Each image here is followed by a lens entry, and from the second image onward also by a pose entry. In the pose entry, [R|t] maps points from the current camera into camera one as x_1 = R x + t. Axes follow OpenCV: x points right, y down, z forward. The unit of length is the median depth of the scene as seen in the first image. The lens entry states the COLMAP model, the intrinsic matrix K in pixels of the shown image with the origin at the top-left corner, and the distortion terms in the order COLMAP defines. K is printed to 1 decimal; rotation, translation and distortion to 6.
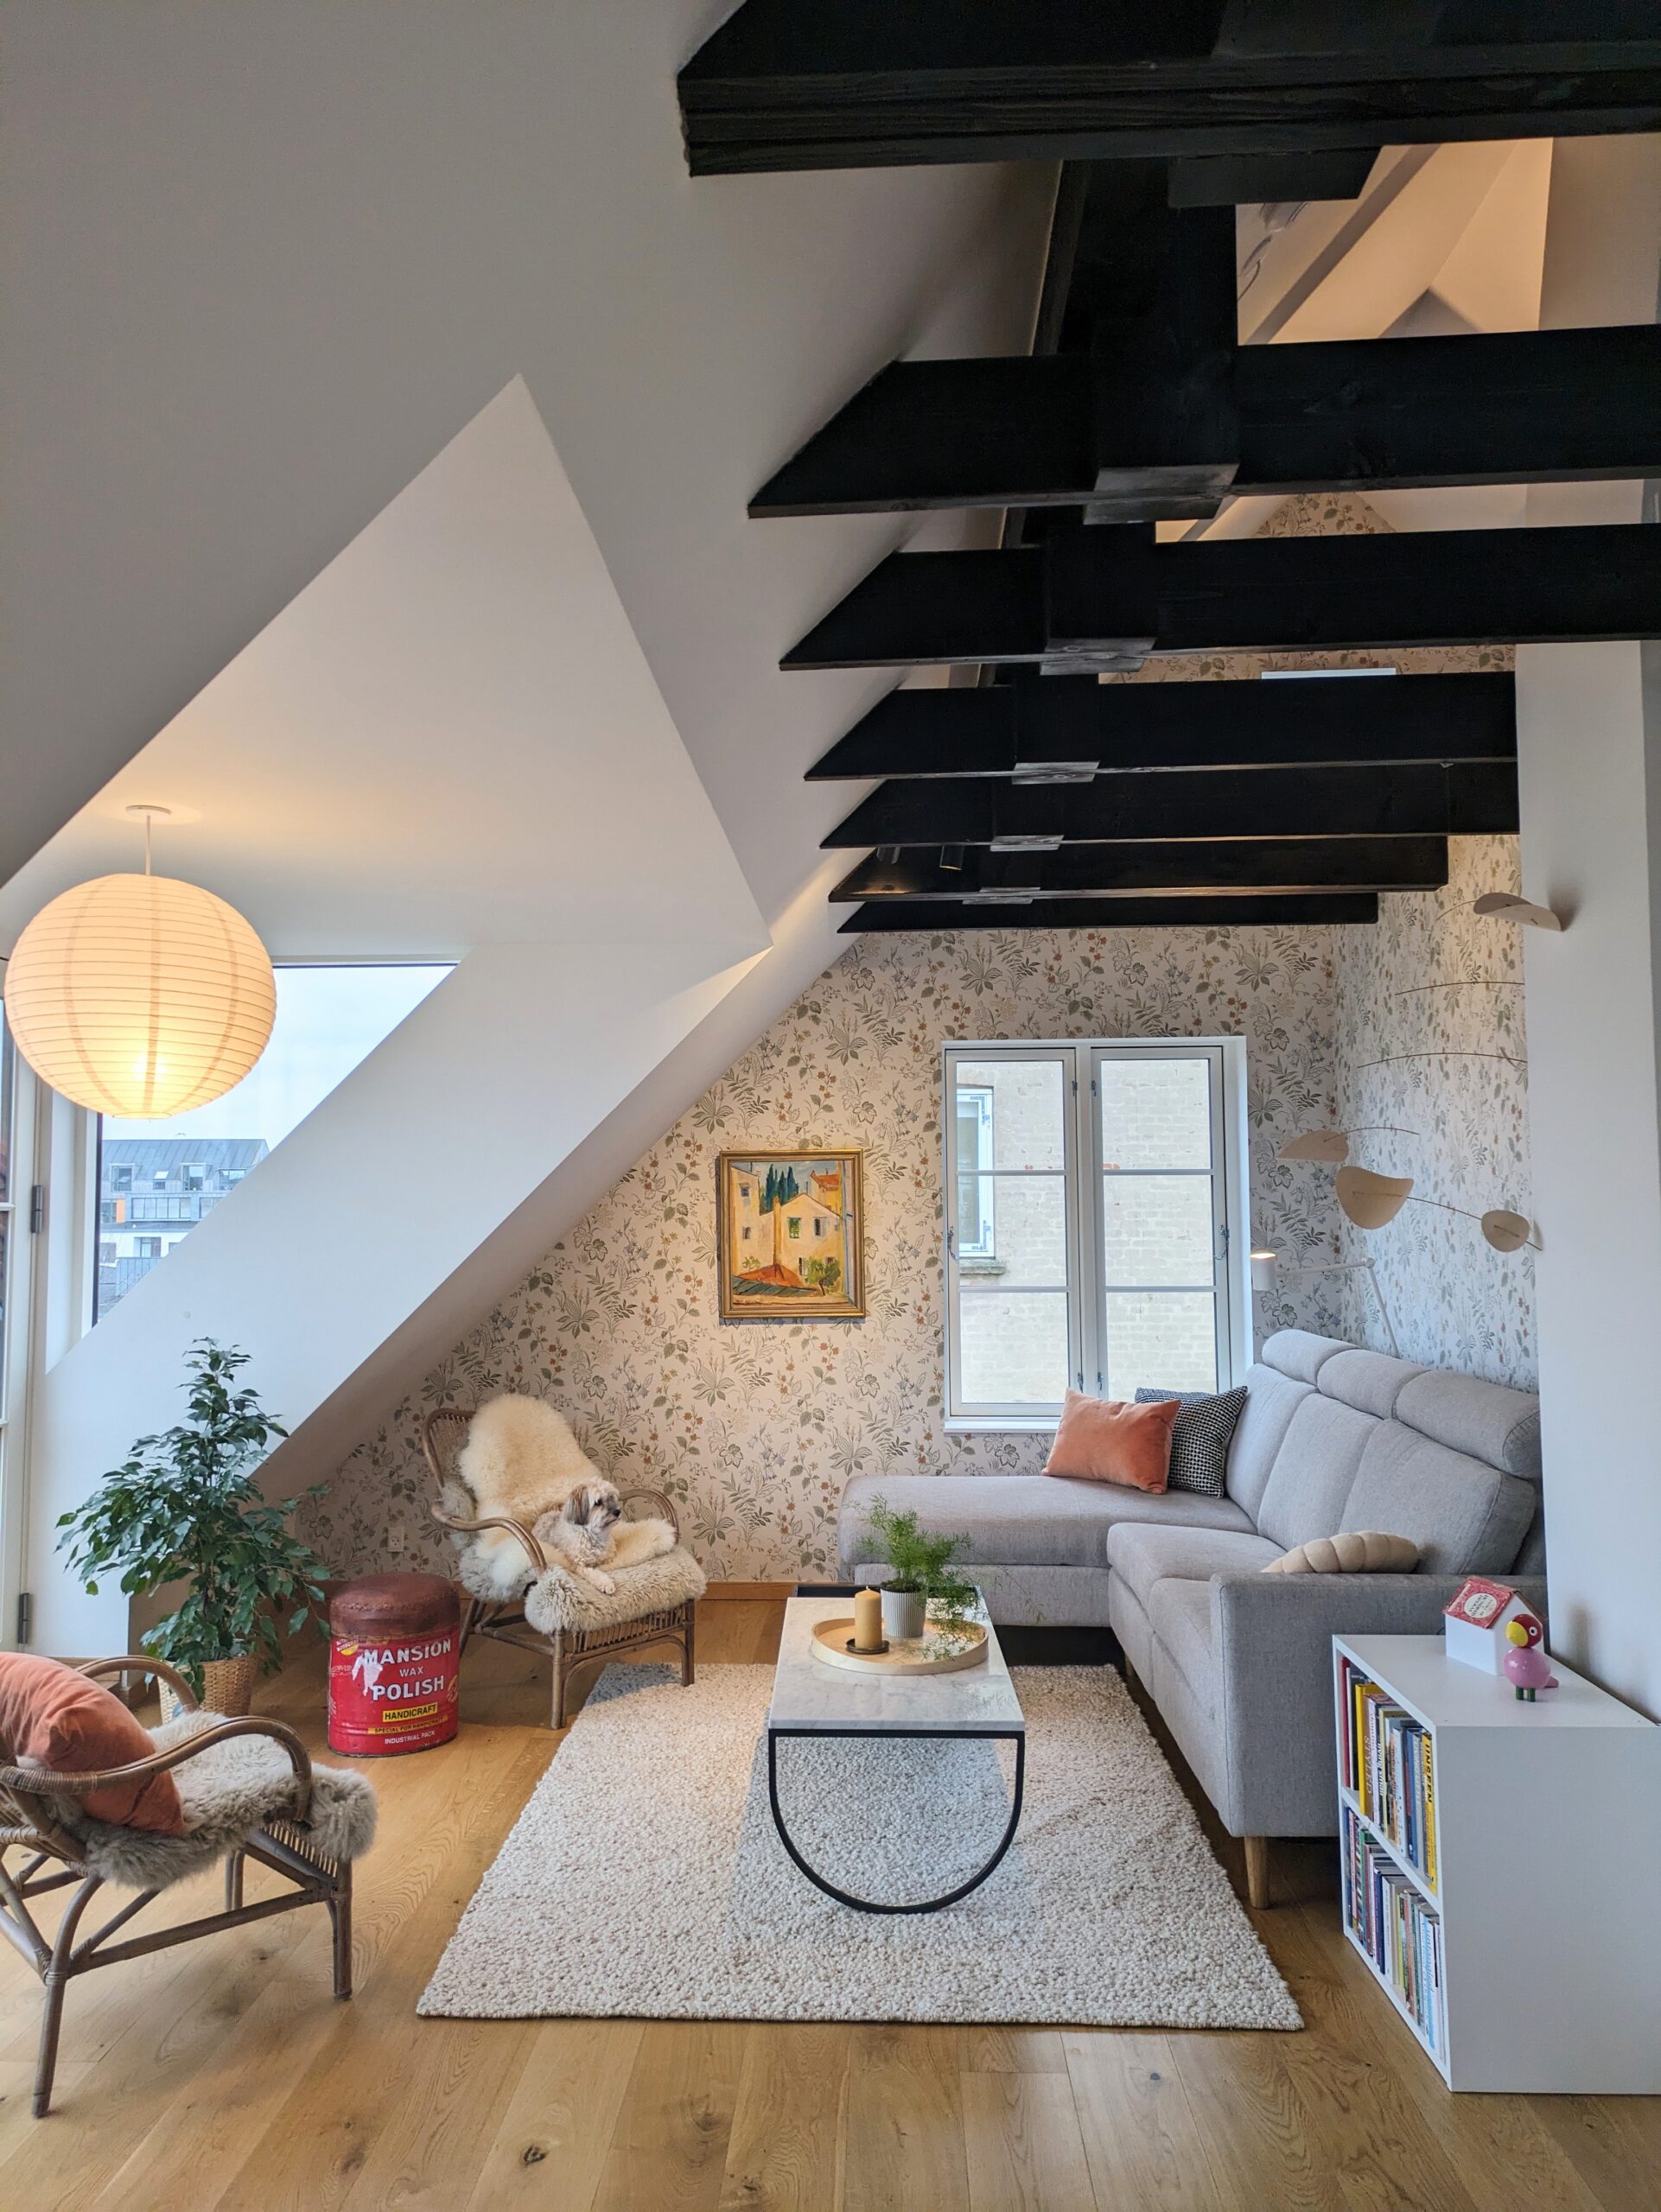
lens RADIAL K [[1554.1, 0, 830.5], [0, 1554.1, 1106.0], [0, 0, 1]] dist [0.064691, -0.001122]
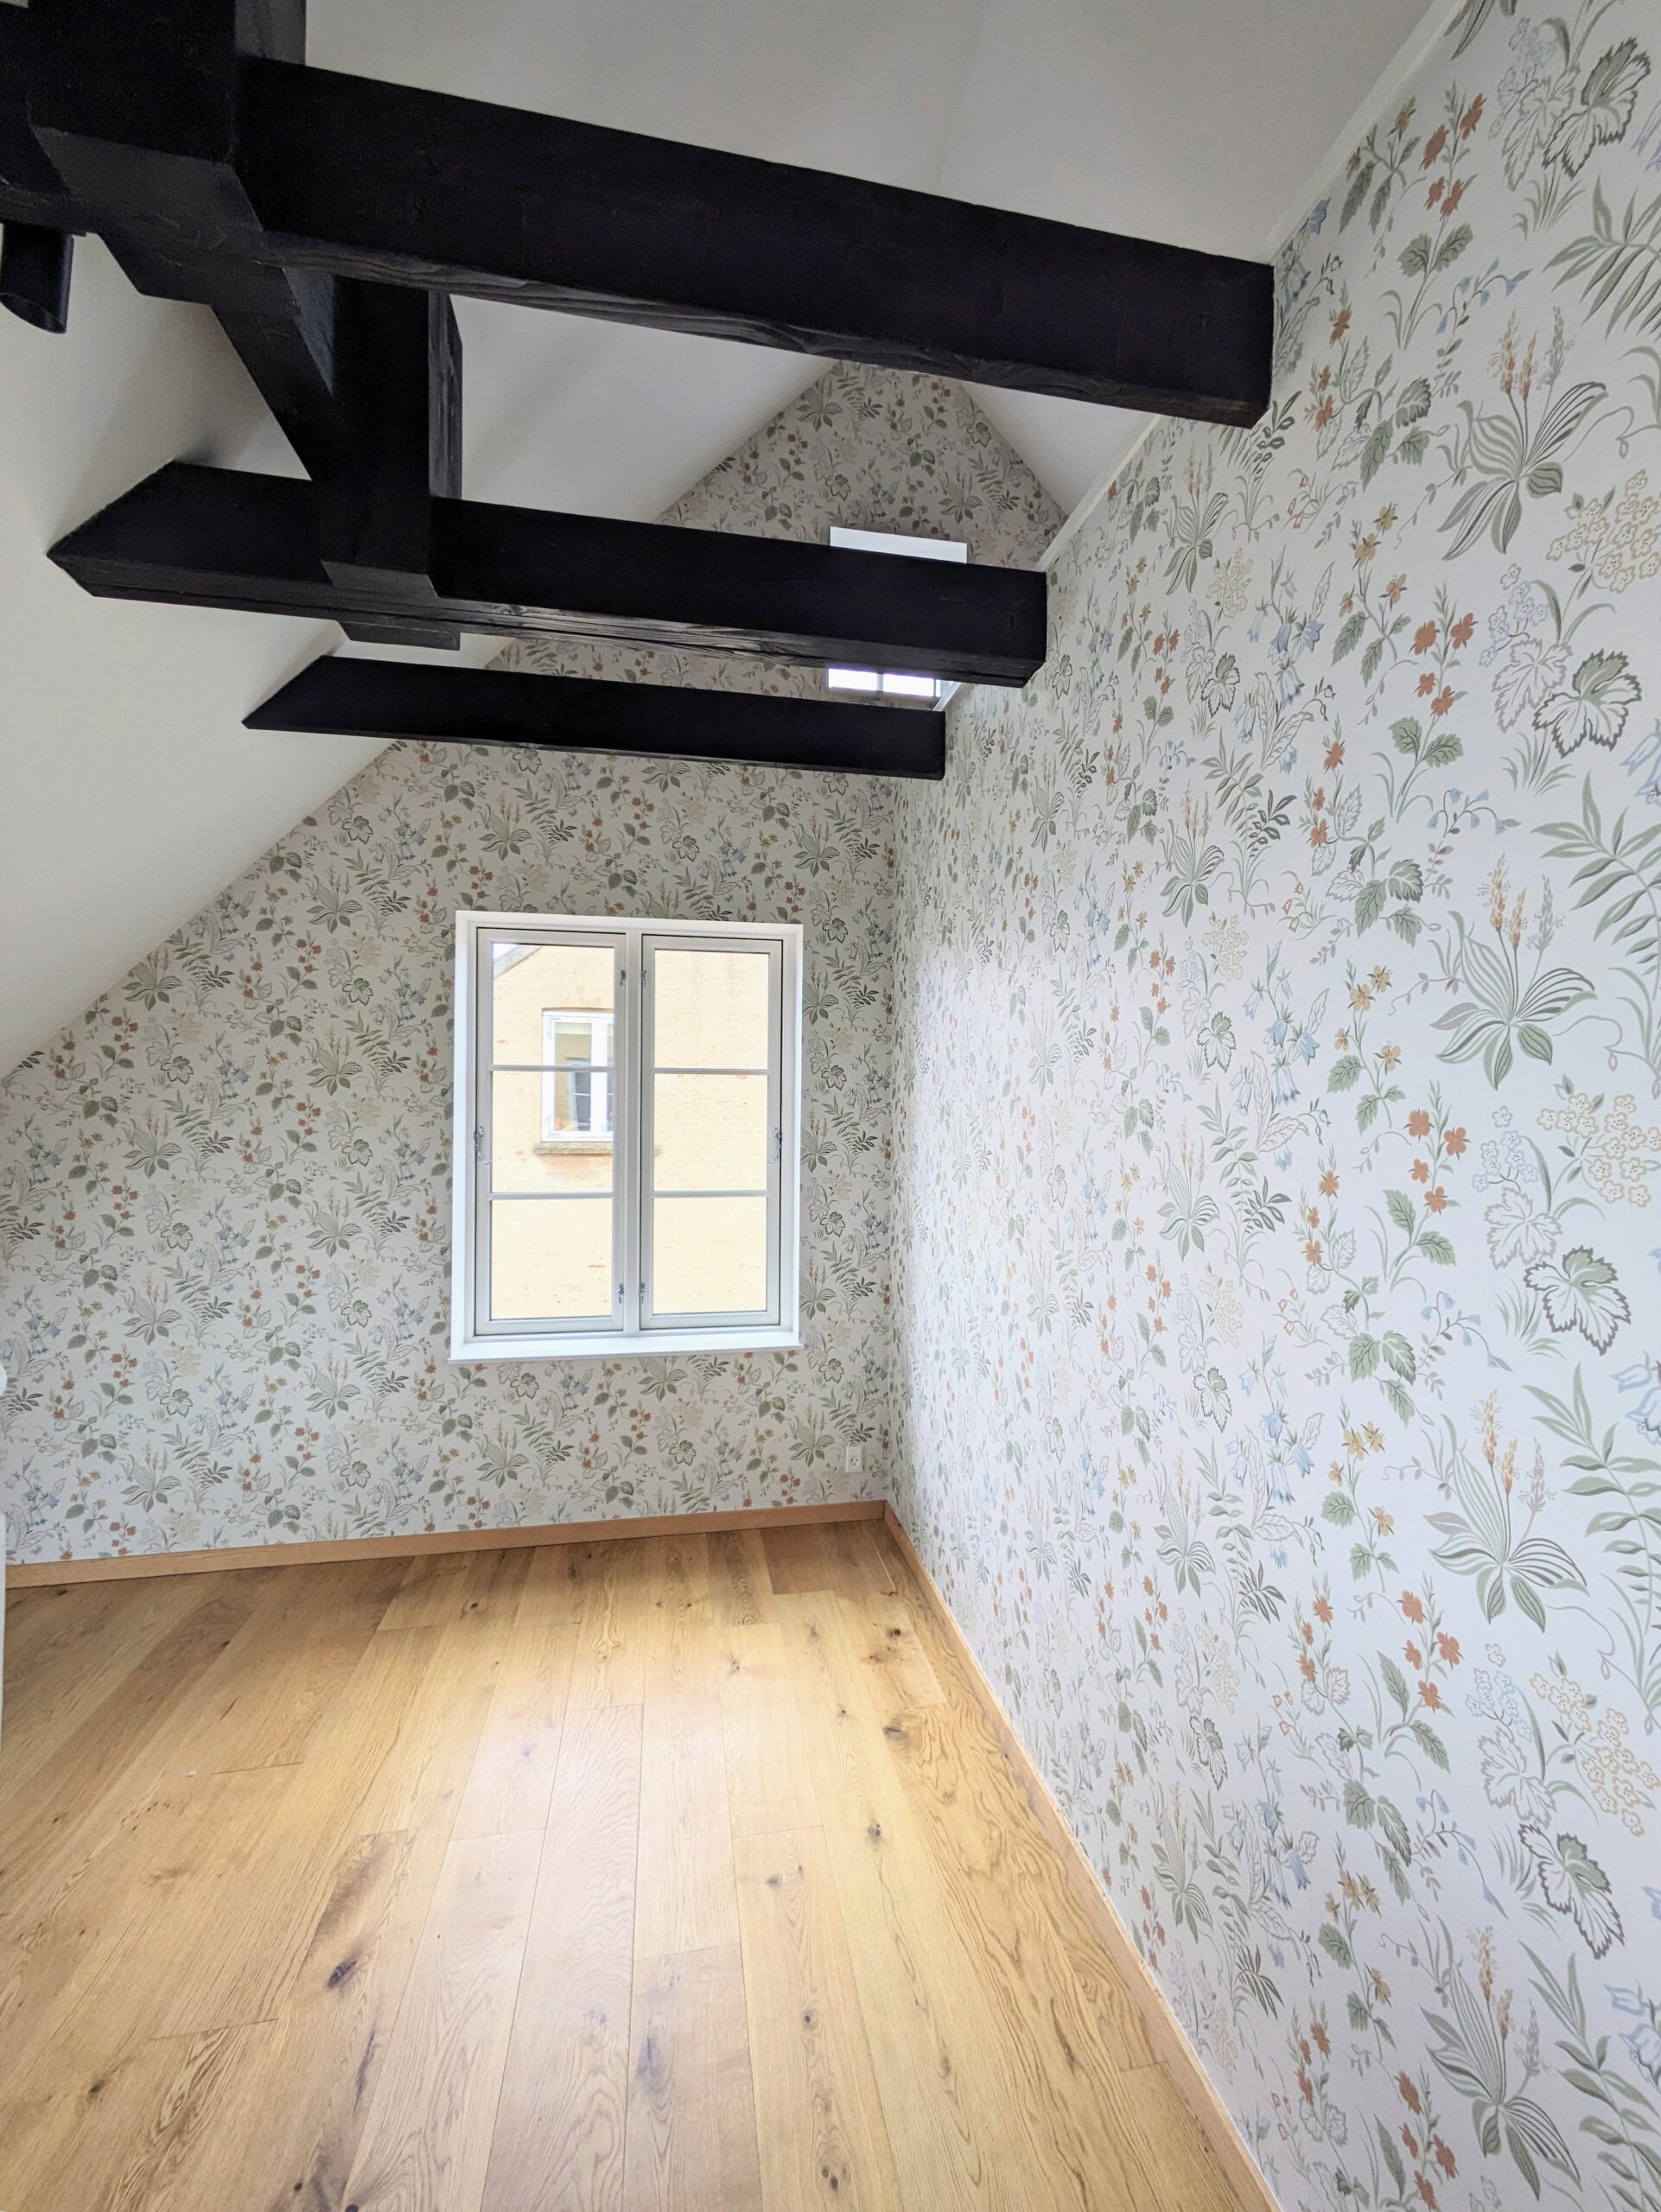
lens RADIAL K [[881.4, 0, 830.5], [0, 881.4, 1106.0], [0, 0, 1]] dist [0.000106, -0.000029]
pose [[0.972632, 0.014416, 0.231902, 0.162115], [-0.030094, 0.997483, 0.064207, 0.028152], [-0.230393, -0.069429, 0.970618, 0.482005]]
